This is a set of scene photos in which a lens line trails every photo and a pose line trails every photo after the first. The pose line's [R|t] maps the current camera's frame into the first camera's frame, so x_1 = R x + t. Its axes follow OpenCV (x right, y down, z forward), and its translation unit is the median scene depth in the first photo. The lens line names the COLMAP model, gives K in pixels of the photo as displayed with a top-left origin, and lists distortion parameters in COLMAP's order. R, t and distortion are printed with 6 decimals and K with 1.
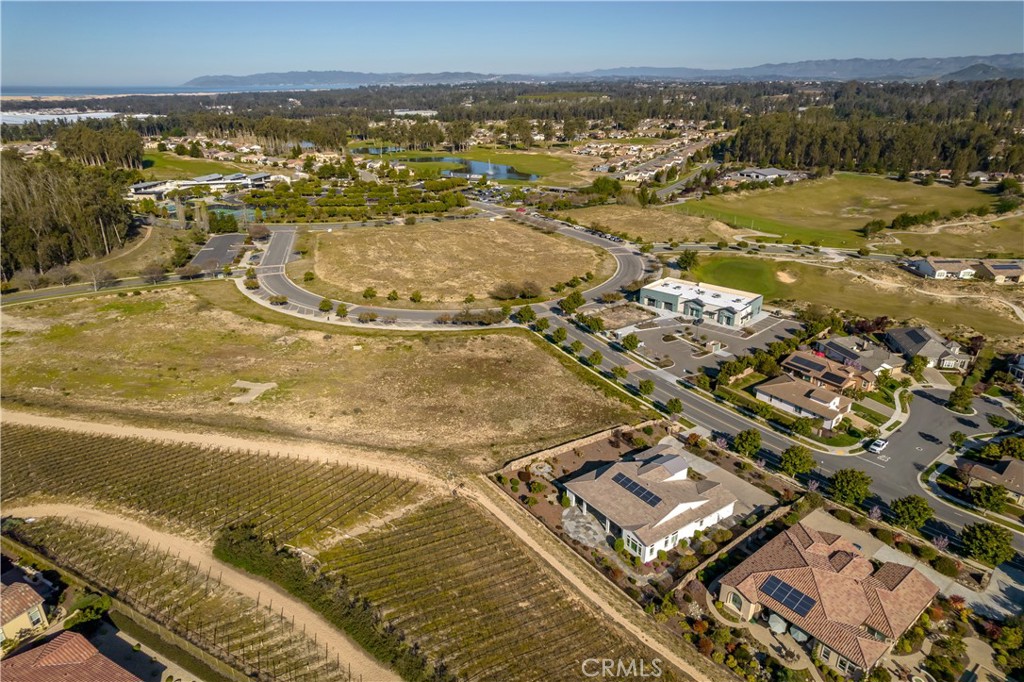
lens RADIAL K [[661.4, 0, 518.6], [0, 661.4, 348.6], [0, 0, 1]] dist [-0.076985, 0.069745]
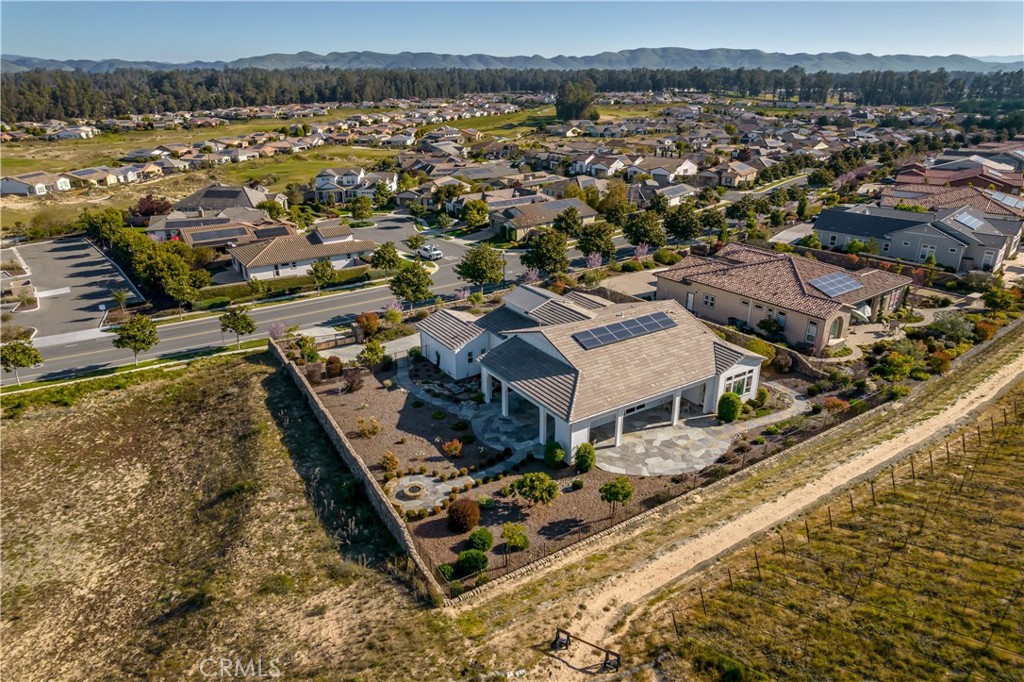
lens RADIAL K [[661.4, 0, 518.6], [0, 661.4, 348.6], [0, 0, 1]] dist [-0.076985, 0.069745]
pose [[0.047487, -0.381075, 0.923324, -0.265365], [0.386328, 0.859438, 0.334839, 0.026721], [-0.921138, 0.340805, 0.188033, 0.914701]]
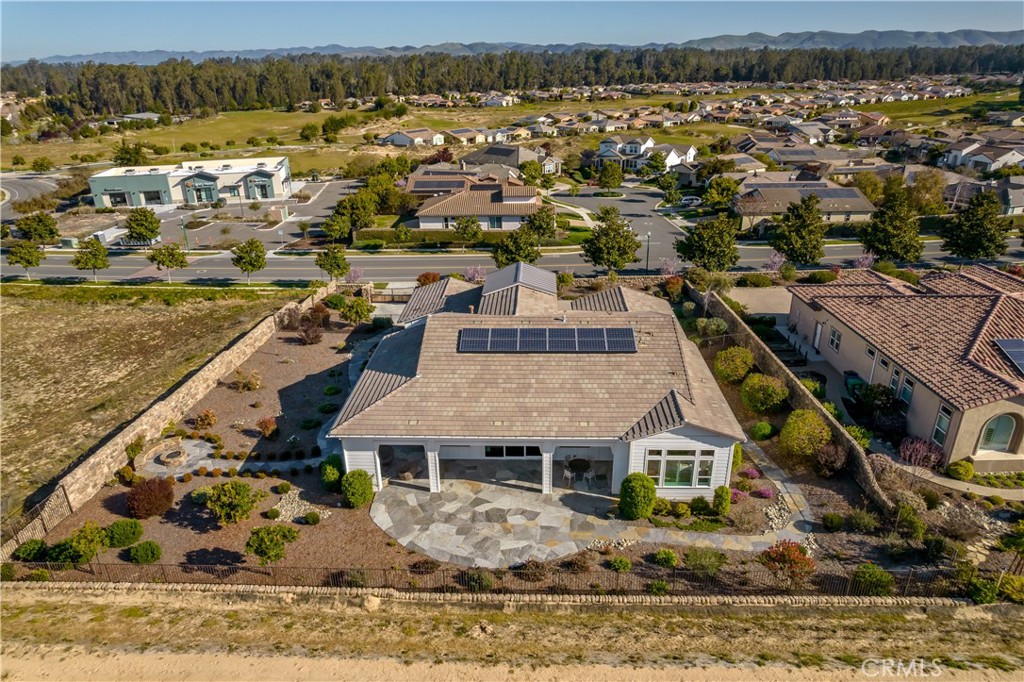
lens RADIAL K [[661.4, 0, 518.6], [0, 661.4, 348.6], [0, 0, 1]] dist [-0.076985, 0.069745]
pose [[0.610501, -0.323670, 0.722860, -0.072656], [0.317203, 0.936210, 0.151302, 0.149223], [-0.725721, 0.136924, 0.674226, 0.723698]]
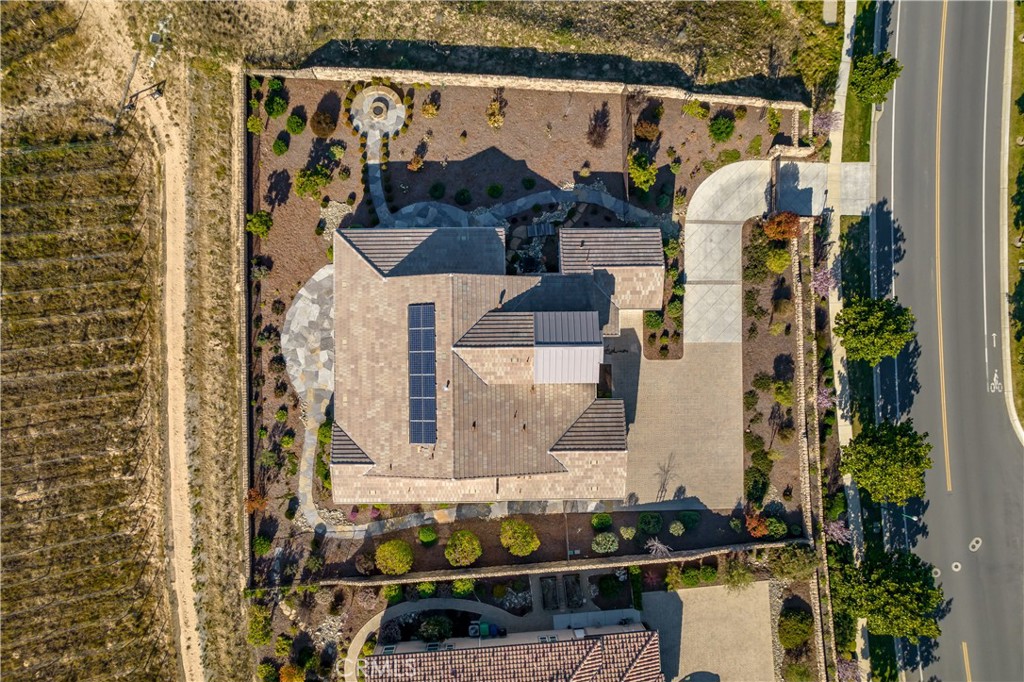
lens RADIAL K [[716.3, 0, 506.6], [0, 716.3, 376.6], [0, 0, 1]] dist [-0.079841, 0.083069]
pose [[0.816983, 0.576557, 0.010982, 0.205043], [-0.236243, 0.317263, 0.918441, -0.213022], [0.526049, -0.752945, 0.395406, 0.781331]]
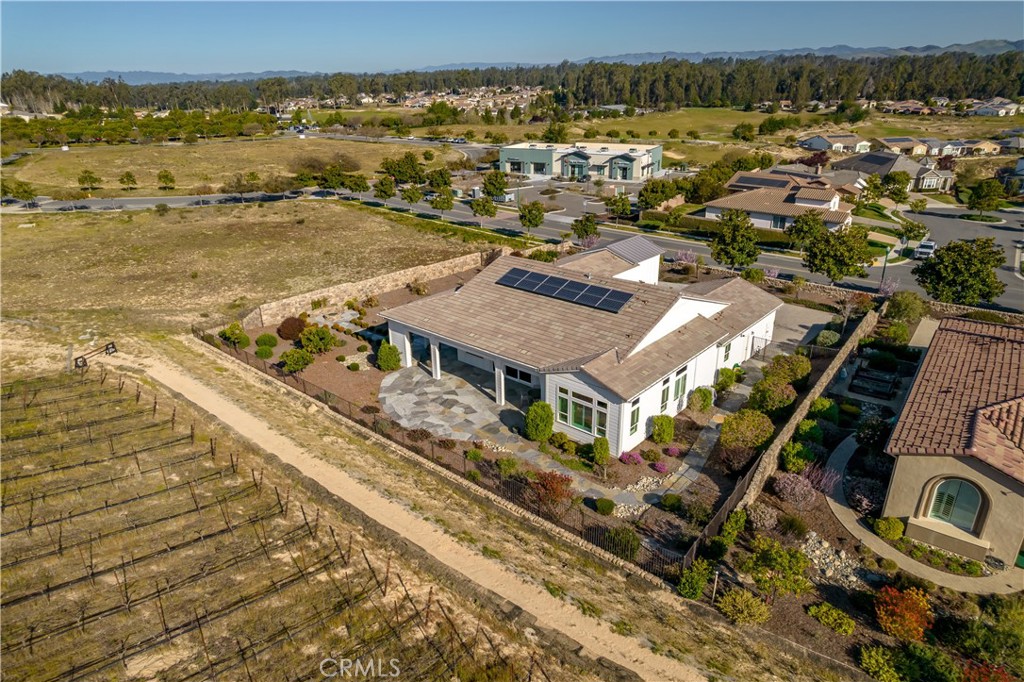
lens RADIAL K [[661.4, 0, 518.6], [0, 661.4, 348.6], [0, 0, 1]] dist [-0.076985, 0.069745]
pose [[0.971947, -0.104069, 0.210923, 0.062863], [0.103471, 0.994535, 0.013902, 0.223416], [-0.211217, 0.008312, 0.977404, 0.575377]]
